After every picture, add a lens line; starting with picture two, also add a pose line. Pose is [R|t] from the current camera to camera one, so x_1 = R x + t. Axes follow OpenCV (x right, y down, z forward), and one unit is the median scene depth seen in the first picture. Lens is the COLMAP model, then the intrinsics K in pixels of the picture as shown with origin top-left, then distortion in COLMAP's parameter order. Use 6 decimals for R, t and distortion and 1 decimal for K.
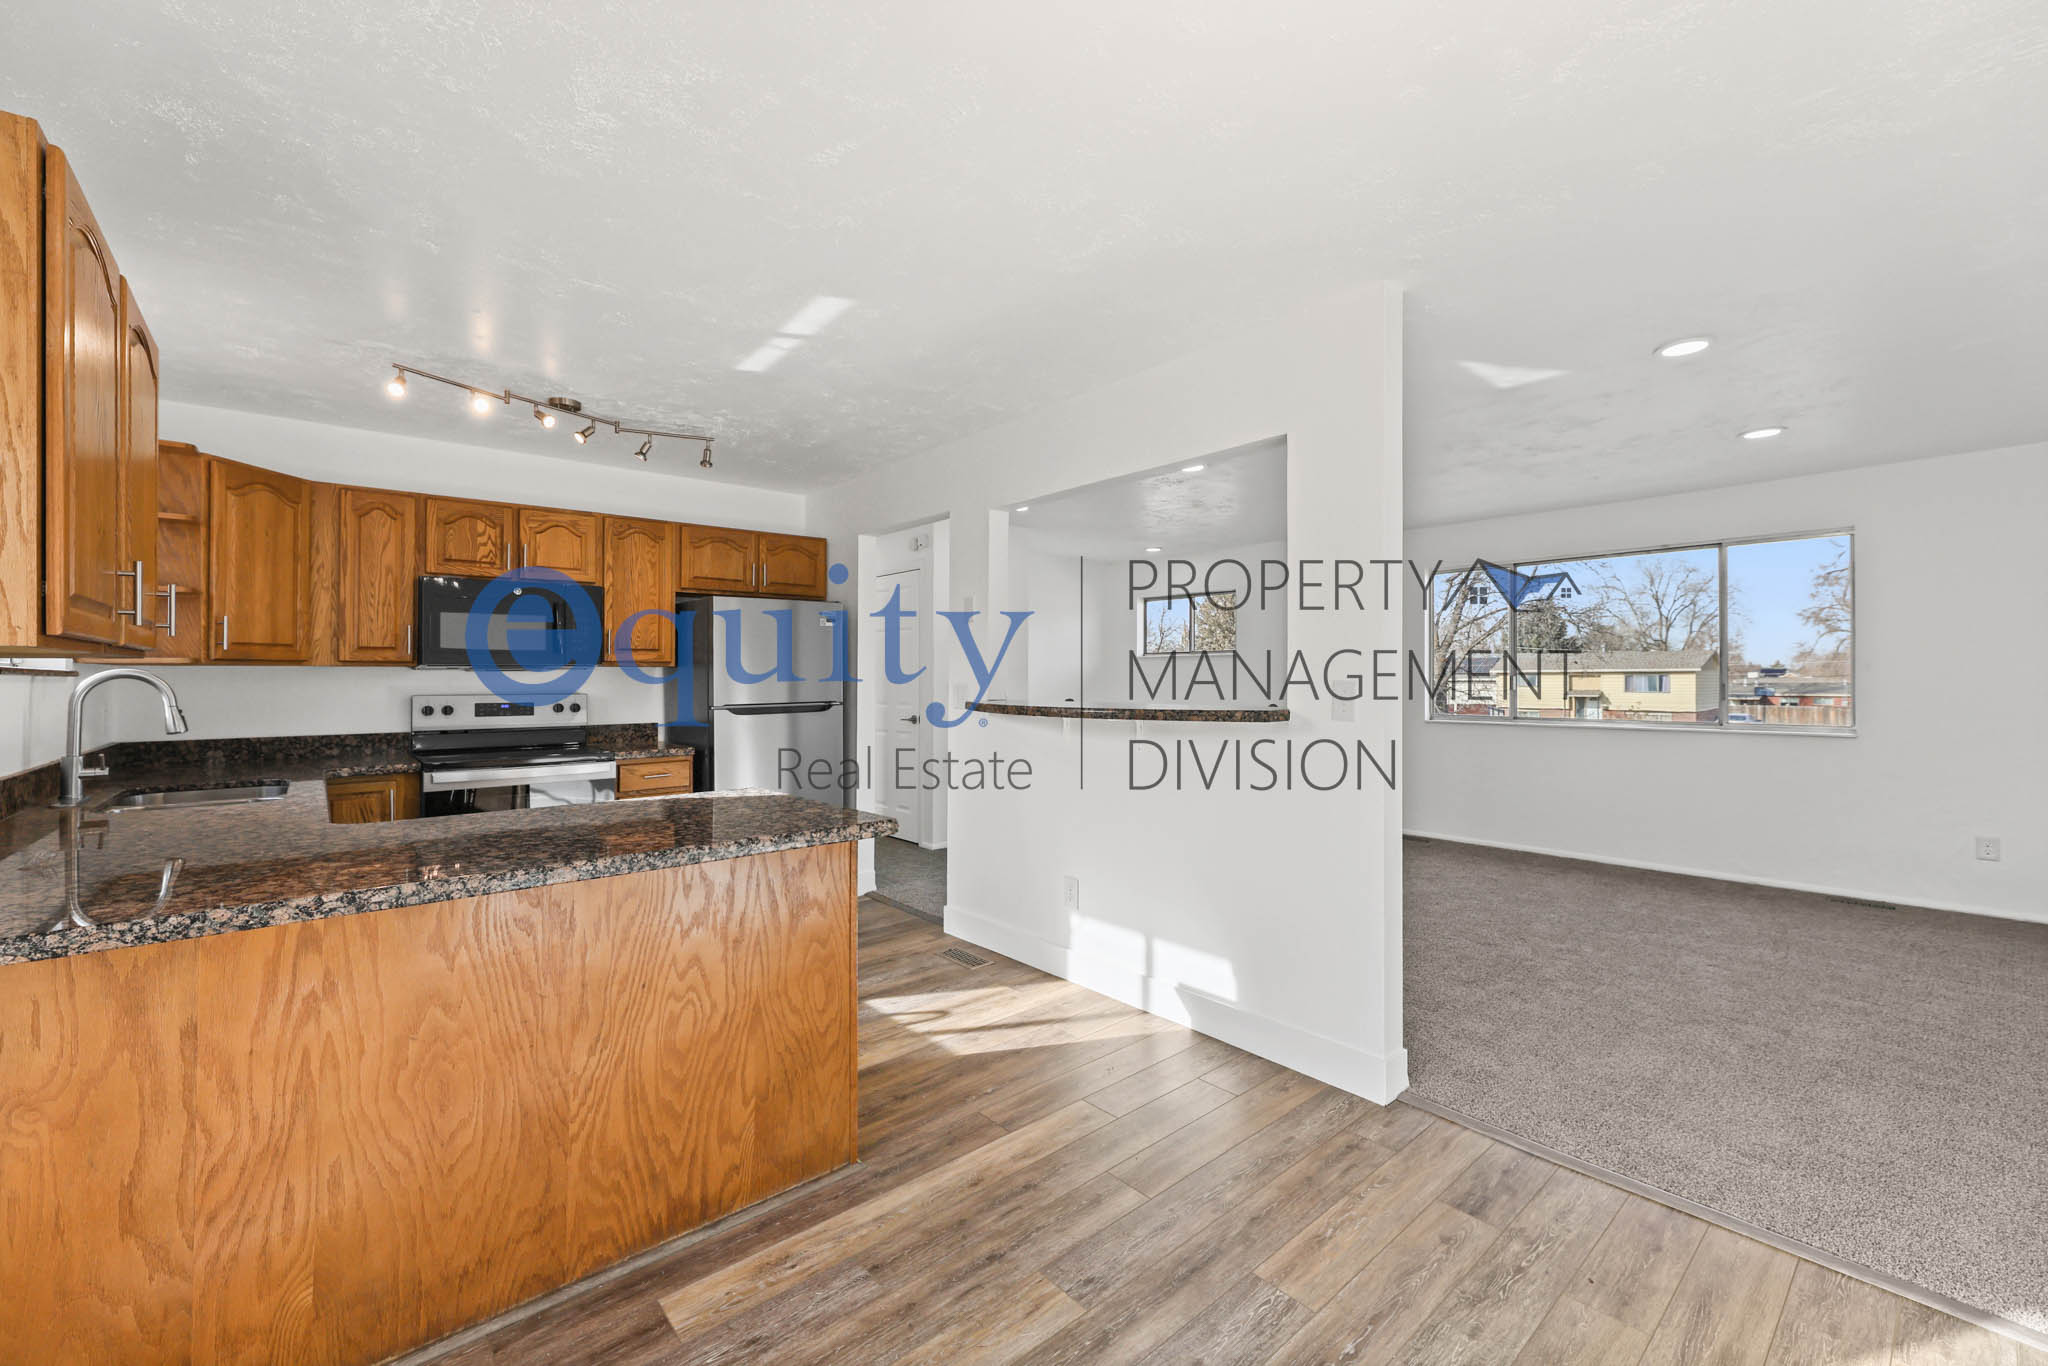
lens RADIAL K [[830.6, 0, 1028.7], [0, 830.6, 674.3], [0, 0, 1]] dist [0.003323, 0.000432]
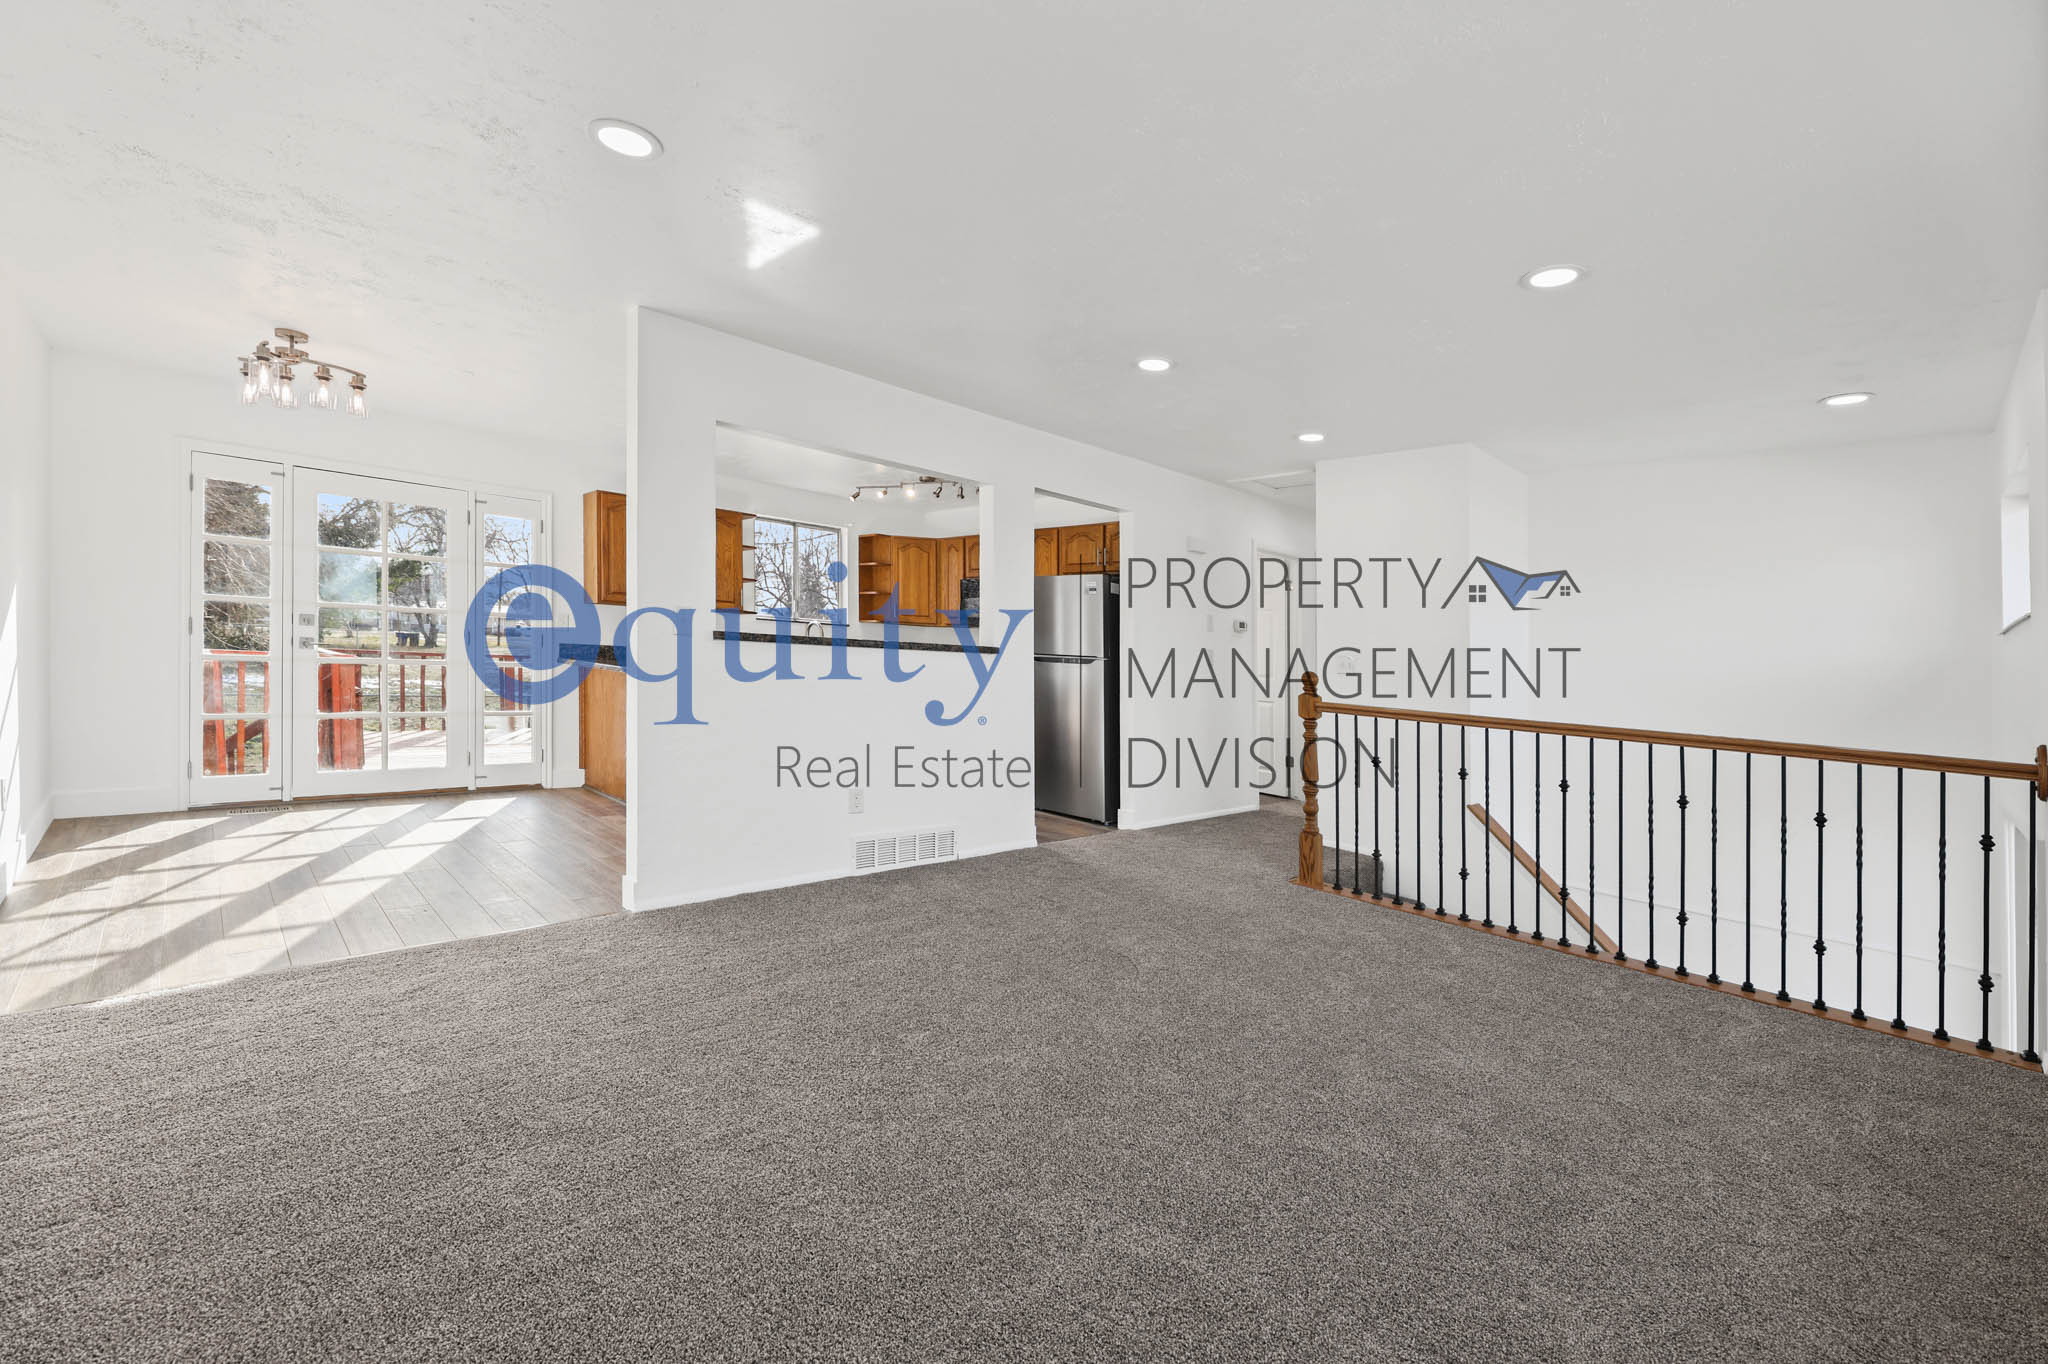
lens RADIAL K [[851.9, 0, 1021.4], [0, 851.9, 689.3], [0, 0, 1]] dist [0.000379, -0.000406]
pose [[0.065527, 0.048284, -0.996682, 1.466610], [-0.048595, 0.997798, 0.045143, 0.046385], [0.996667, 0.045476, 0.067729, 1.207358]]
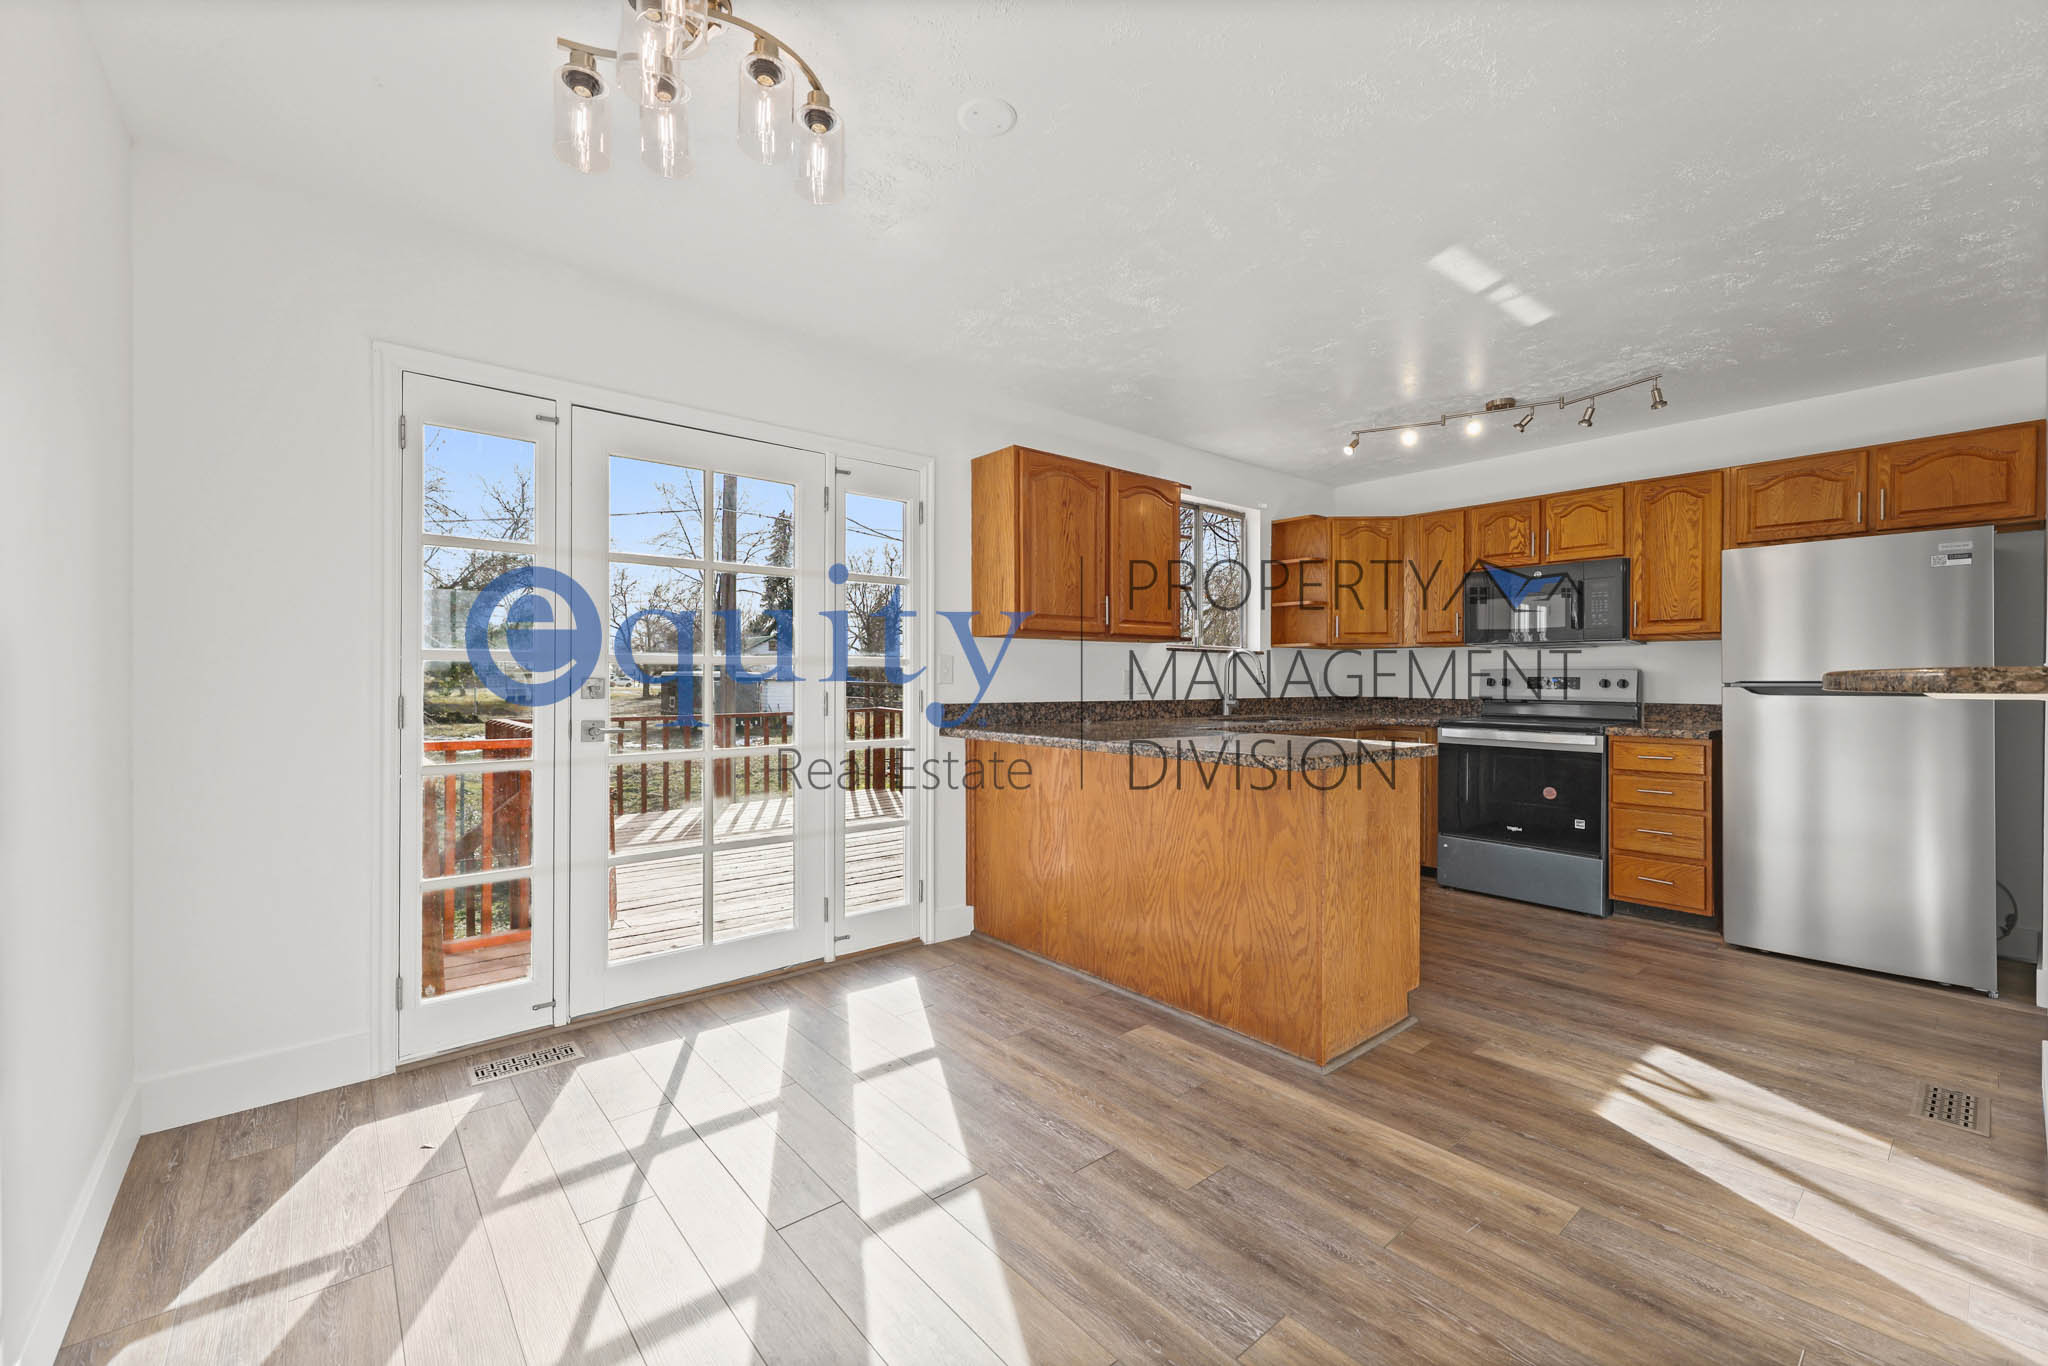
lens RADIAL K [[830.6, 0, 1028.7], [0, 830.6, 674.3], [0, 0, 1]] dist [0.003323, 0.000432]
pose [[-0.004546, 0.000304, -0.999990, 0.613367], [0.001535, 0.999999, 0.000297, 0.038757], [0.999988, -0.001534, -0.004547, 0.411235]]
